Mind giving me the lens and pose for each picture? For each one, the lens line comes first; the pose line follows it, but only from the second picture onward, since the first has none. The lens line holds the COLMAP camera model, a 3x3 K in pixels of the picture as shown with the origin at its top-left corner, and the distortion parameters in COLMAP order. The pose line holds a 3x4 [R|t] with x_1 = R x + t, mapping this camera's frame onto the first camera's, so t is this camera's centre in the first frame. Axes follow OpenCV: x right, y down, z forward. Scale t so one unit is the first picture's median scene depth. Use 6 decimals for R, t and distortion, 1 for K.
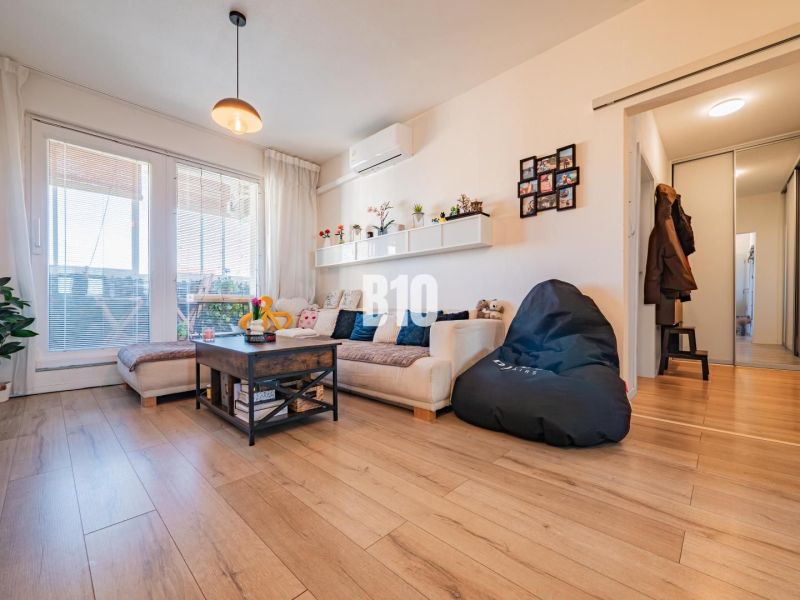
lens RADIAL K [[342.7, 0, 397.7], [0, 342.7, 306.4], [0, 0, 1]] dist [-0.003351, -0.000377]
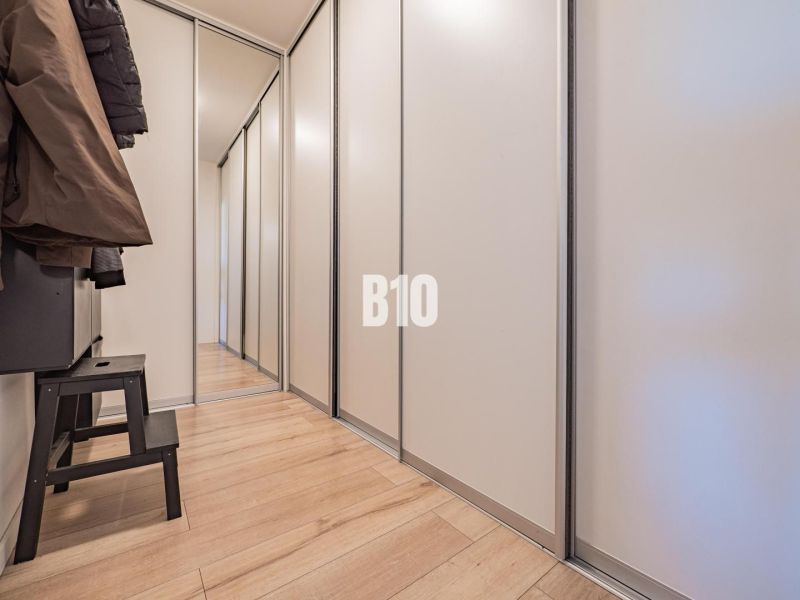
lens RADIAL K [[337.4, 0, 400.1], [0, 337.4, 302.9], [0, 0, 1]] dist [-0.002798, -0.000184]
pose [[0.145059, -0.012494, 0.989344, 0.562787], [-0.002307, 0.999913, 0.012965, -0.004112], [-0.989420, -0.004163, 0.145018, 0.678714]]
